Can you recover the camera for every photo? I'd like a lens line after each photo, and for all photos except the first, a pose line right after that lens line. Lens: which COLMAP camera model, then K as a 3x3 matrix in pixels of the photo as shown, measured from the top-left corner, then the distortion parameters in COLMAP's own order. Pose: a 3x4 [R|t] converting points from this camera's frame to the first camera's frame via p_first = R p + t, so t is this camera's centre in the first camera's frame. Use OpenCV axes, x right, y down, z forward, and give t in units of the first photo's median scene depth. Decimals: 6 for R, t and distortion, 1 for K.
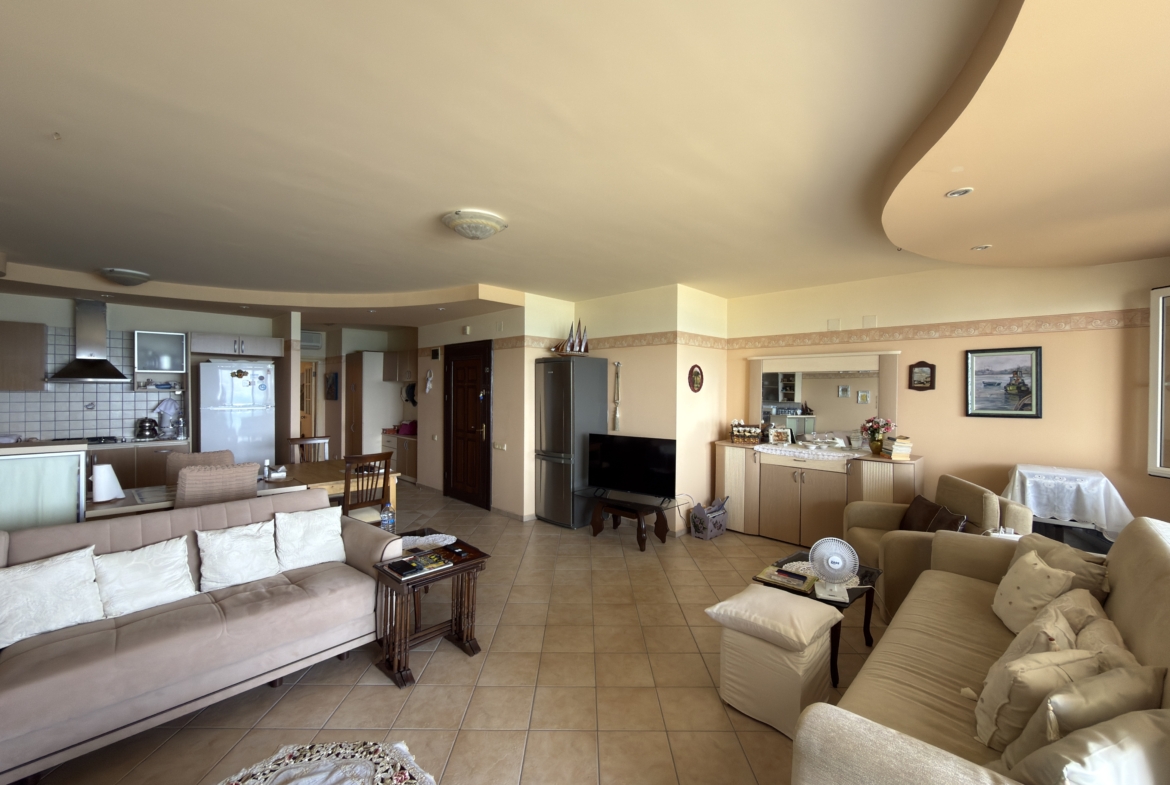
lens RADIAL K [[465.3, 0, 585.1], [0, 465.3, 391.1], [0, 0, 1]] dist [0.000716, -0.000101]
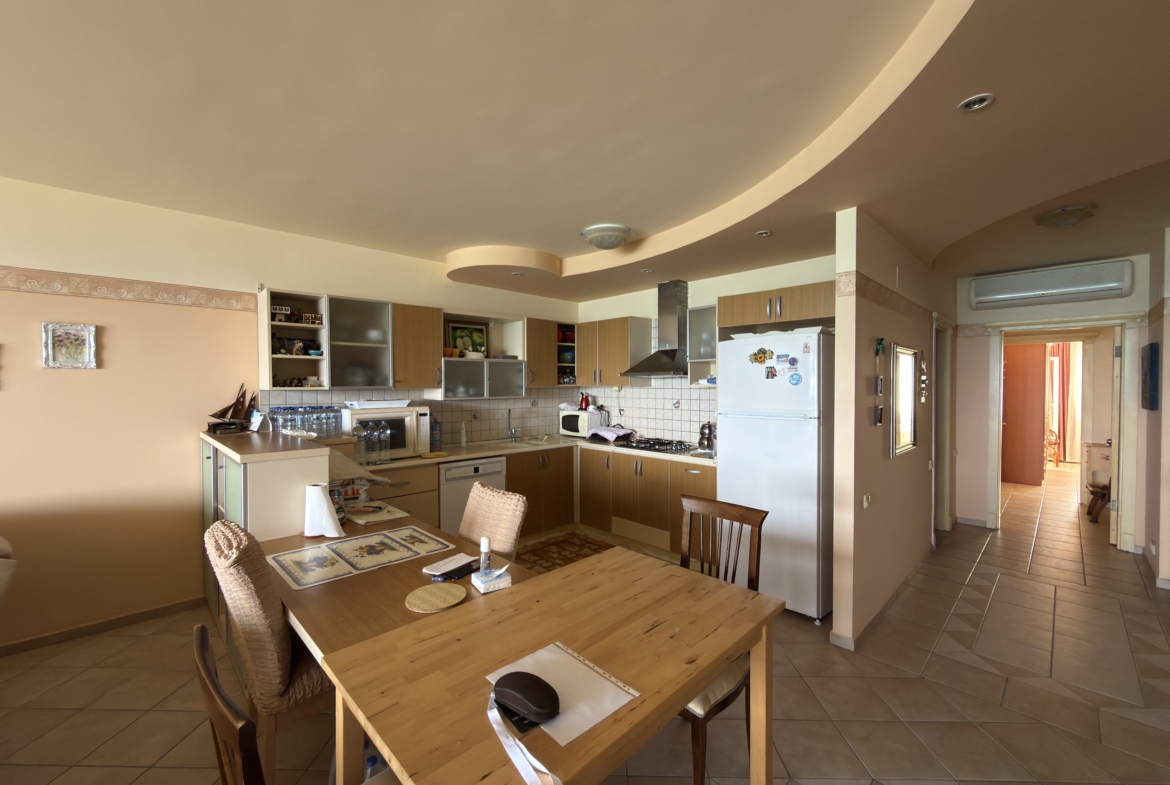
lens RADIAL K [[465.3, 0, 585.1], [0, 465.3, 391.1], [0, 0, 1]] dist [0.000716, -0.000101]
pose [[-0.036449, 0.005595, -0.999320, -0.178416], [-0.004348, 0.999974, 0.005758, 0.002983], [0.999326, 0.004555, -0.036424, 0.827006]]
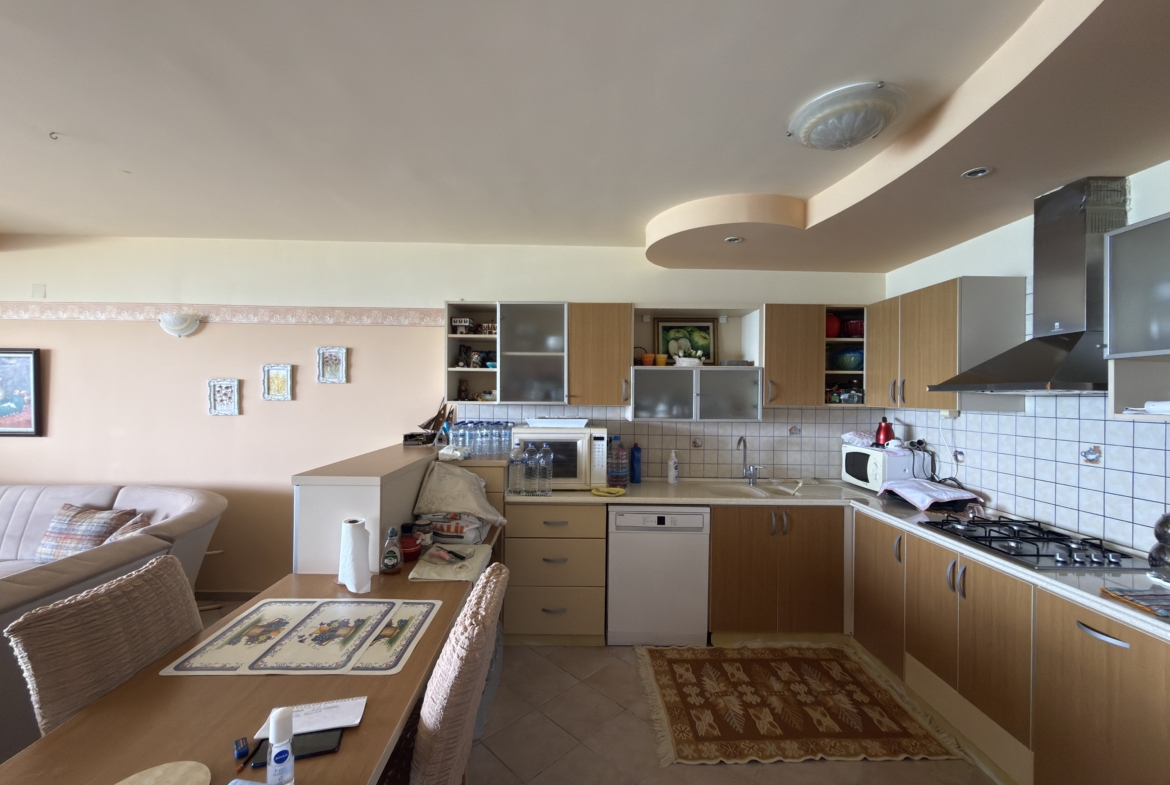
lens RADIAL K [[465.3, 0, 585.1], [0, 465.3, 391.1], [0, 0, 1]] dist [0.000716, -0.000101]
pose [[-0.710371, -0.022784, -0.703459, -0.462404], [-0.023222, 0.999690, -0.008929, -0.007715], [0.703445, 0.009993, -0.710680, 0.940478]]
